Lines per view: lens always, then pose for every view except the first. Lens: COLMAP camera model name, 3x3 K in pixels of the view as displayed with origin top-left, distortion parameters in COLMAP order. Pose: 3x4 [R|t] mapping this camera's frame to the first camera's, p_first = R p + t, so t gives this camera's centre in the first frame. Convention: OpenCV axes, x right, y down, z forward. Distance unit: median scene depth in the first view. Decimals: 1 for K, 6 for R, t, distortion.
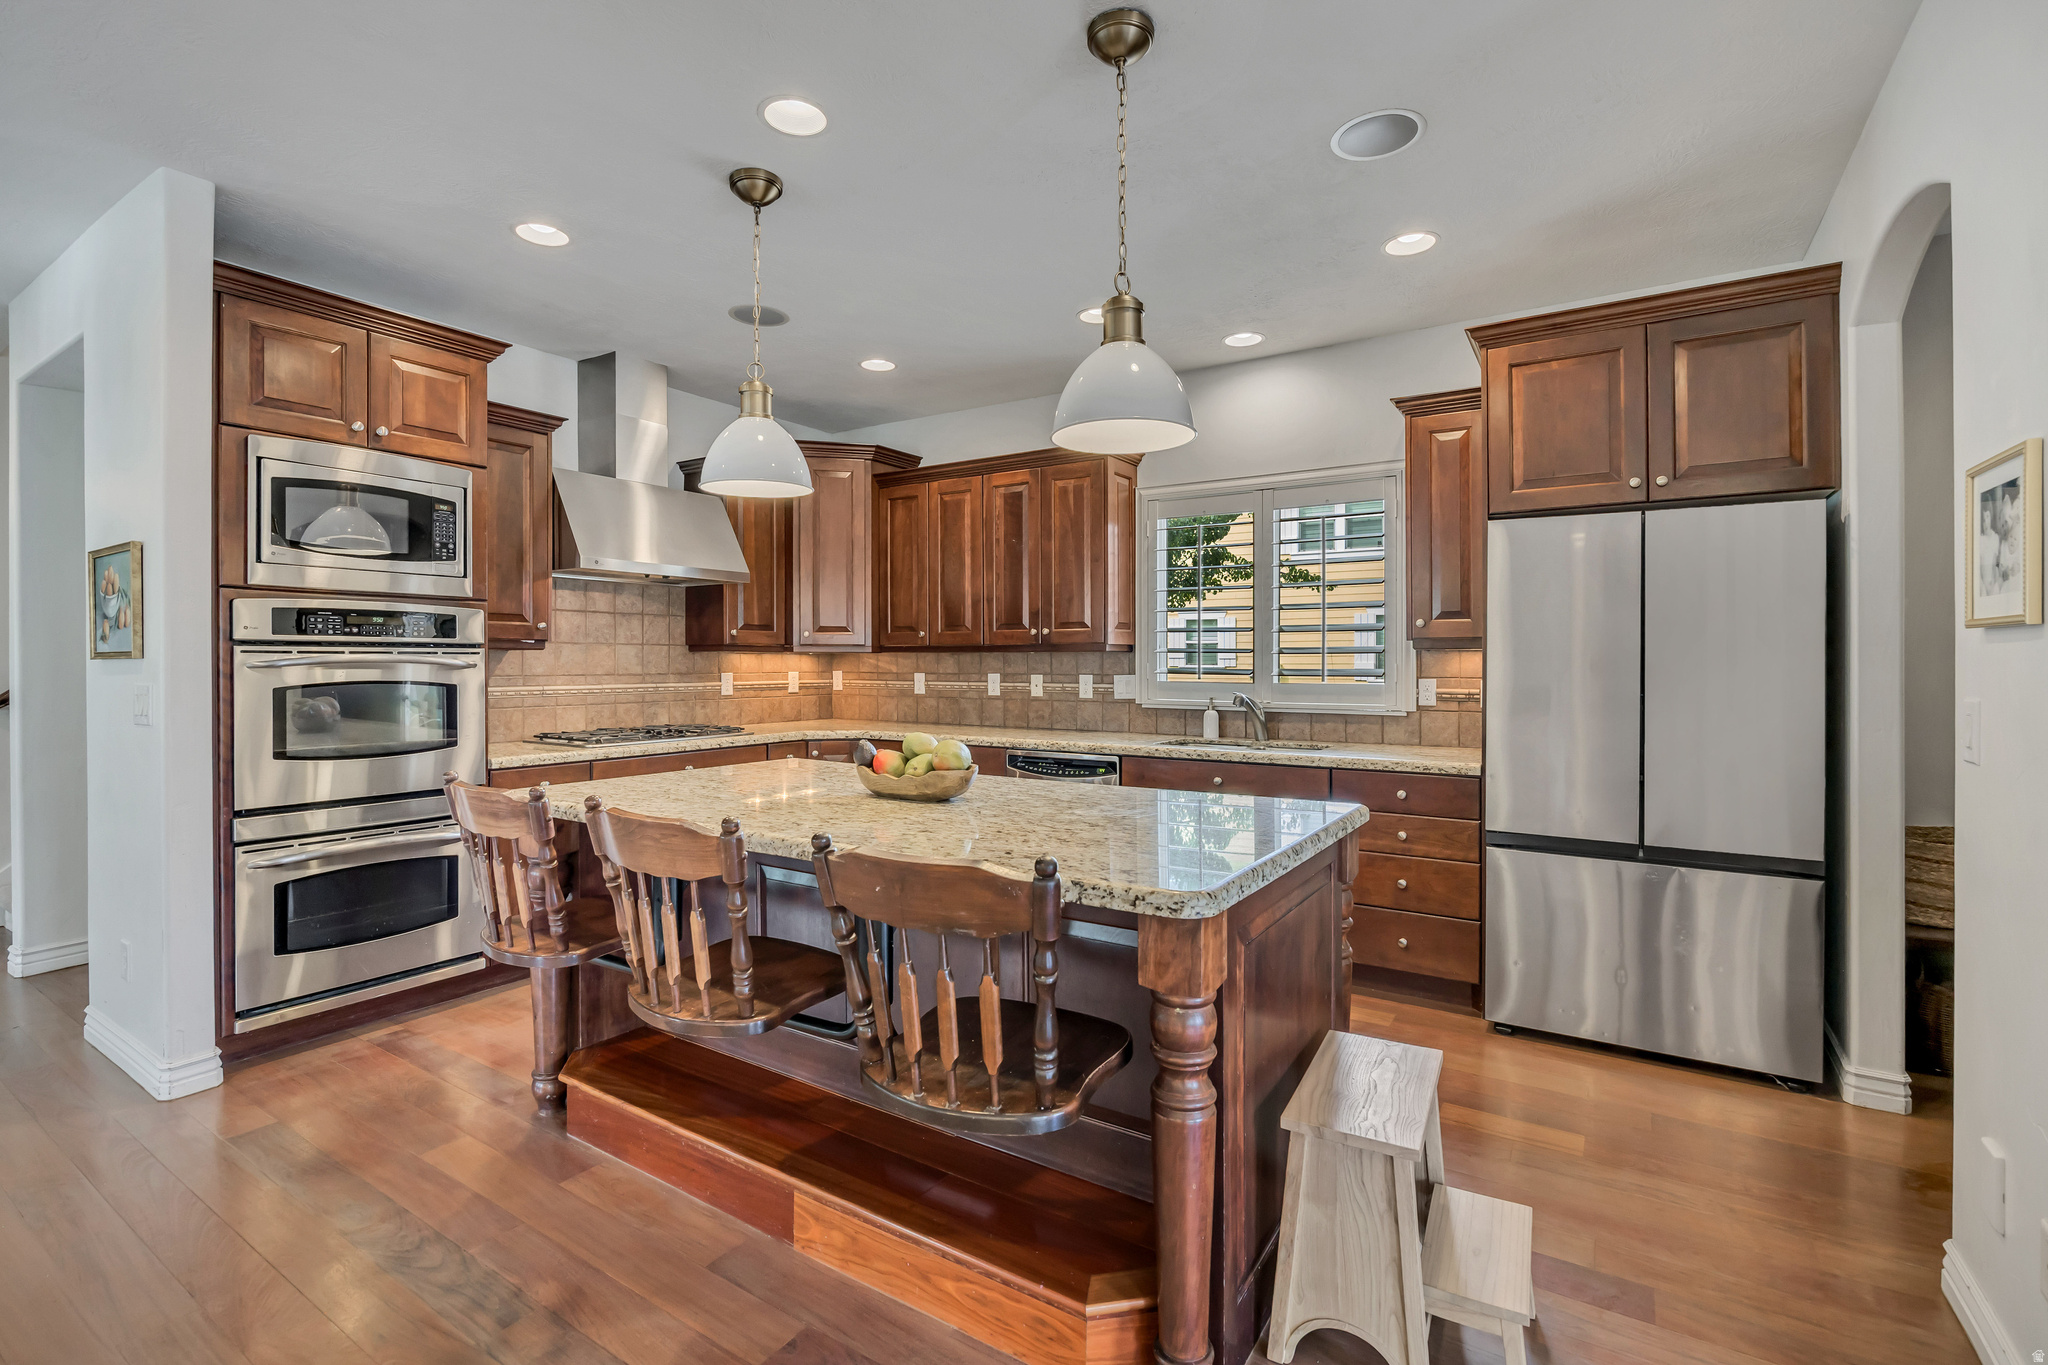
lens RADIAL K [[919.0, 0, 1034.4], [0, 919.0, 656.0], [0, 0, 1]] dist [-0.015303, -0.000264]
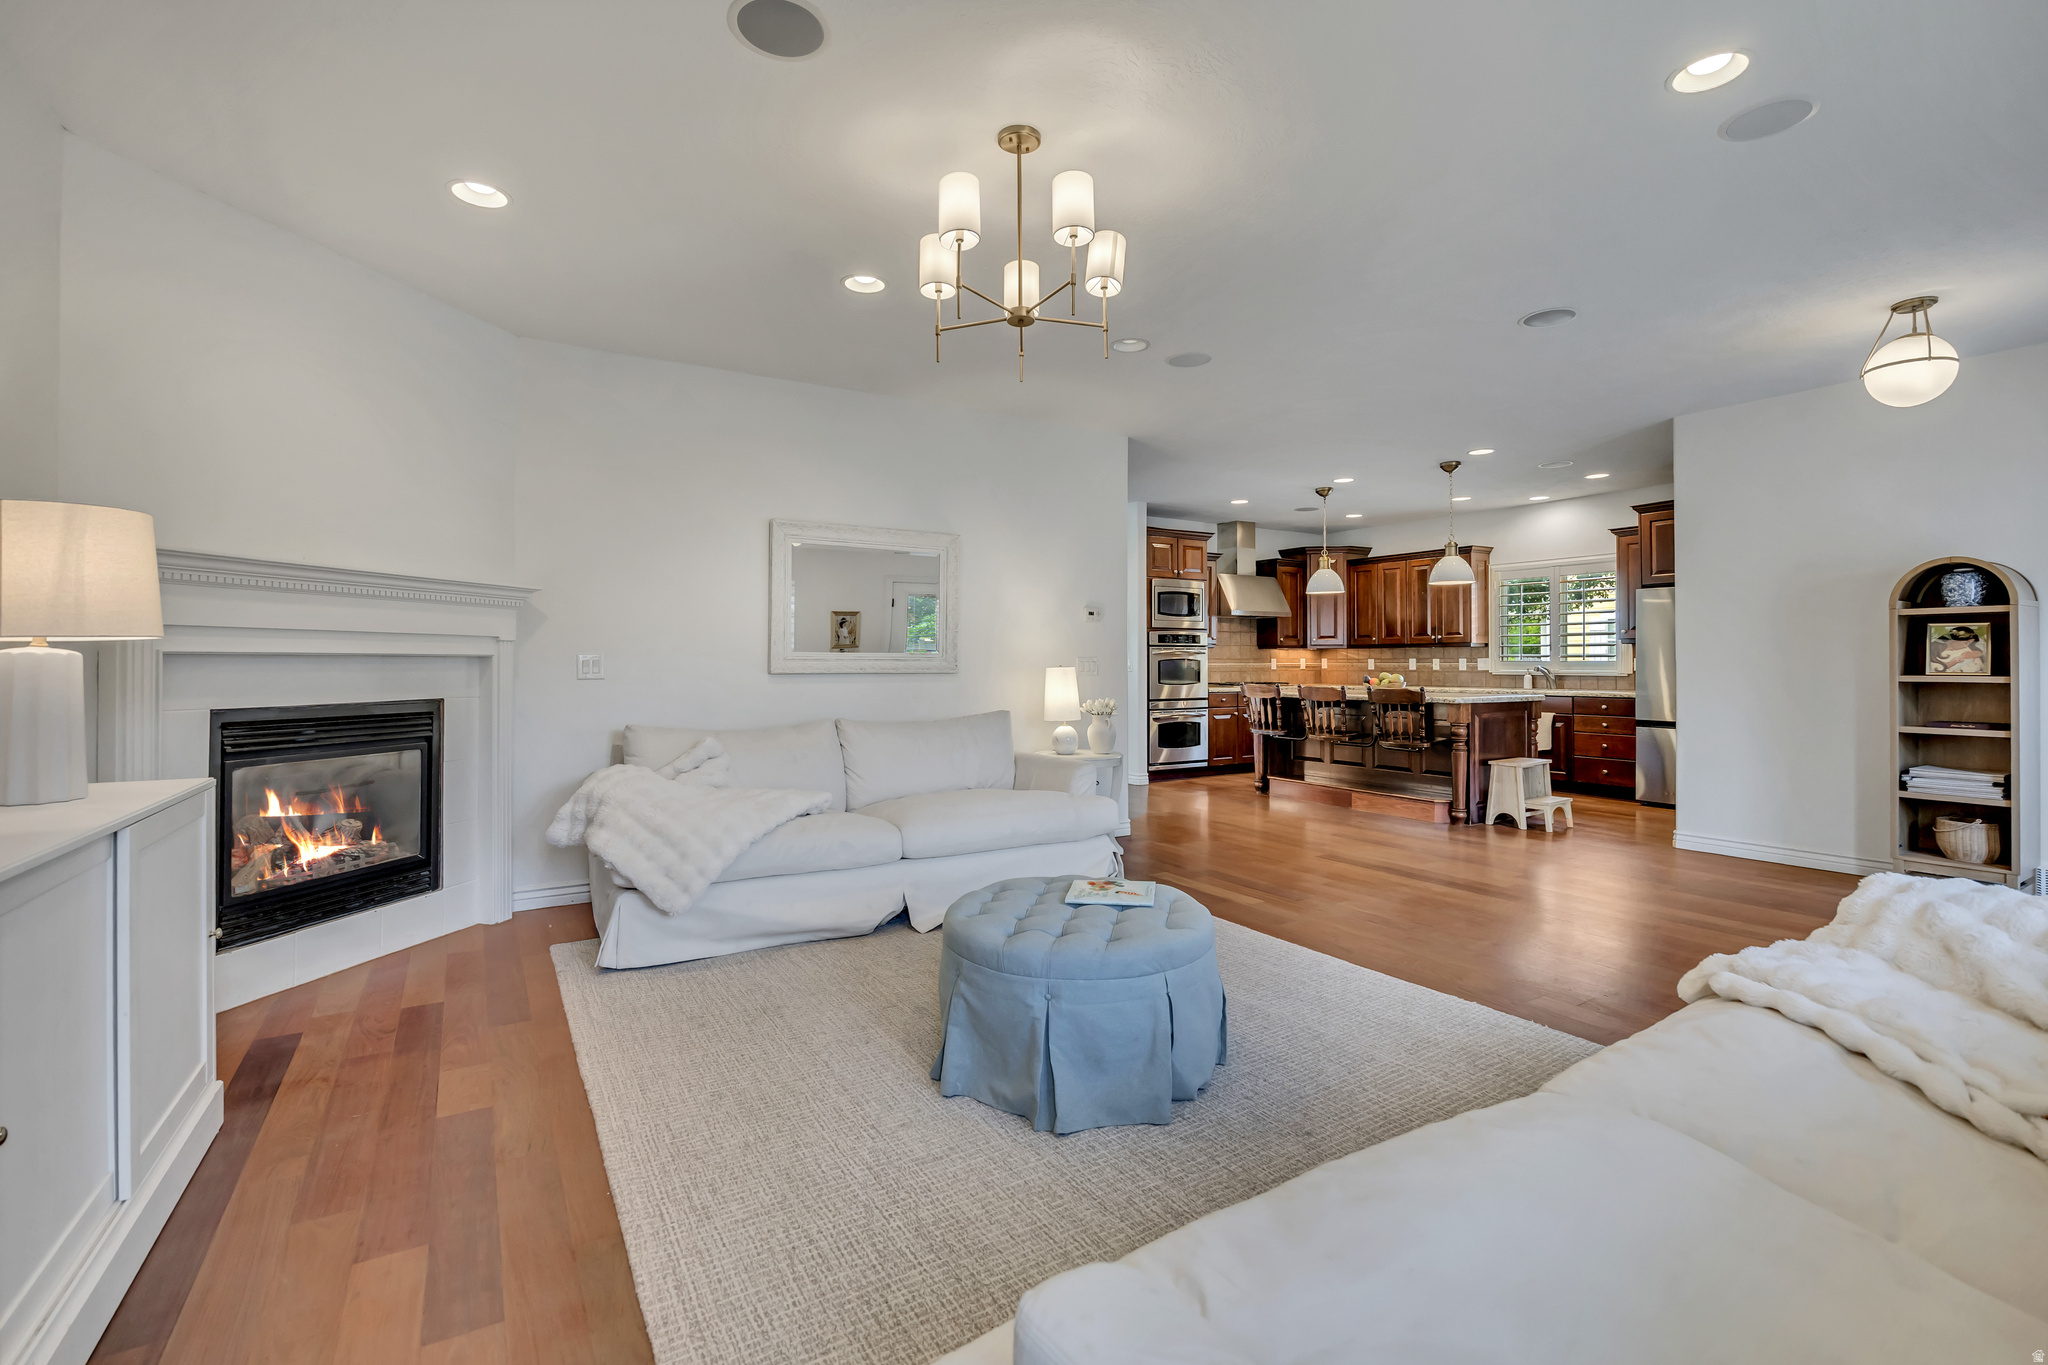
lens RADIAL K [[913.4, 0, 1023.0], [0, 913.4, 666.9], [0, 0, 1]] dist [-0.006486, -0.000610]
pose [[0.900230, -0.001028, -0.435413, 0.066349], [0.005348, 0.999948, 0.008697, 0.018470], [0.435382, -0.010158, 0.900189, -1.334324]]
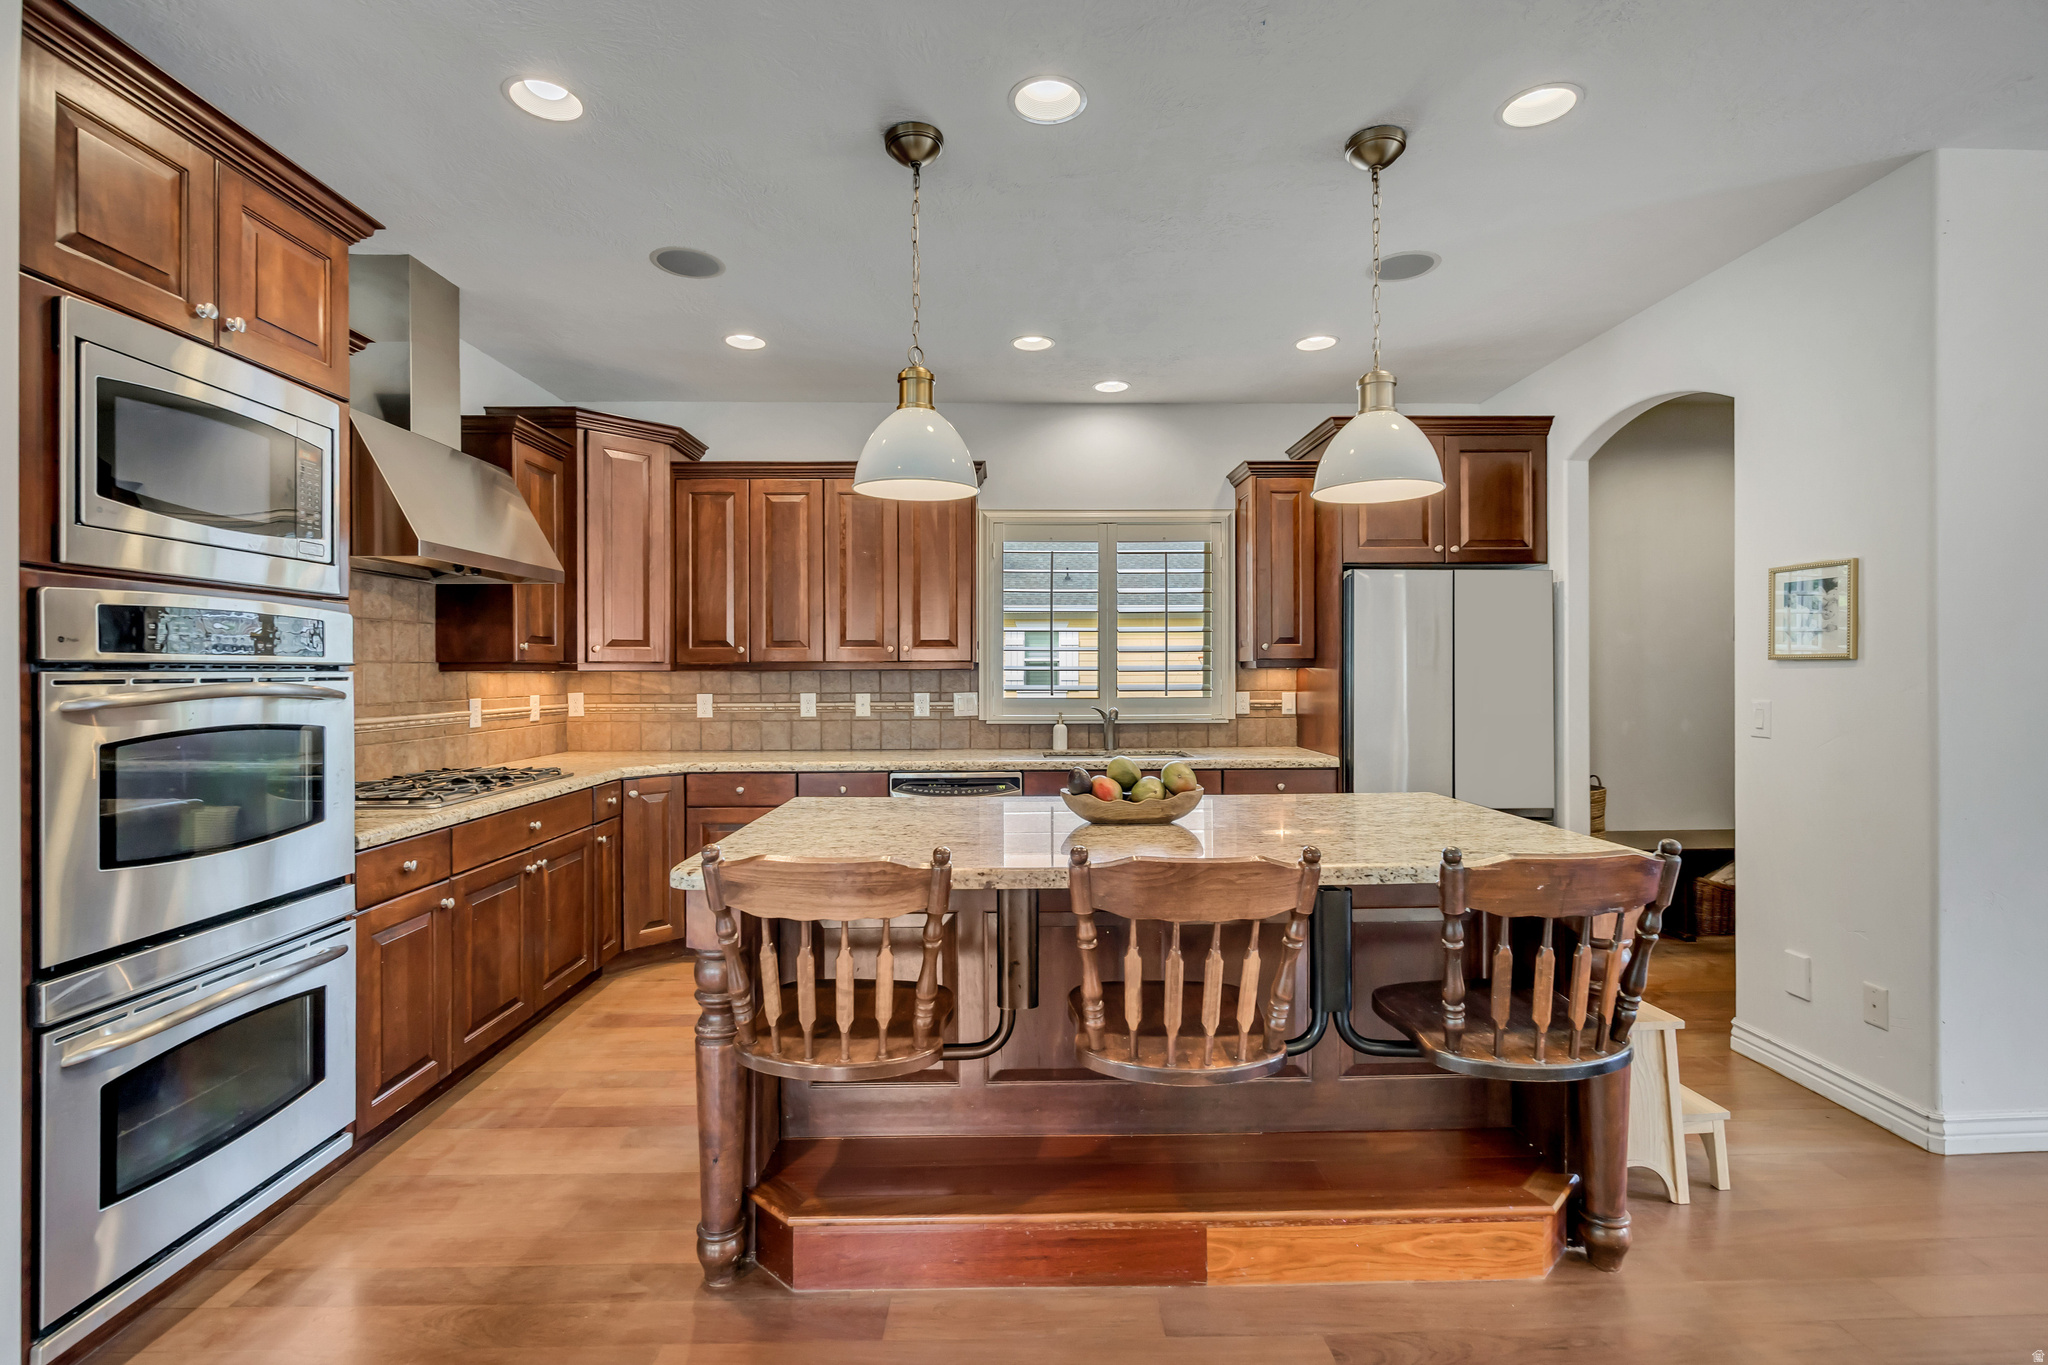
lens RADIAL K [[913.4, 0, 1023.0], [0, 913.4, 666.9], [0, 0, 1]] dist [-0.006486, -0.000610]
pose [[0.831500, -0.001848, 0.555522, -0.450475], [0.002193, 0.999998, 0.000044, -0.008430], [-0.555520, 0.001182, 0.831502, 0.136089]]
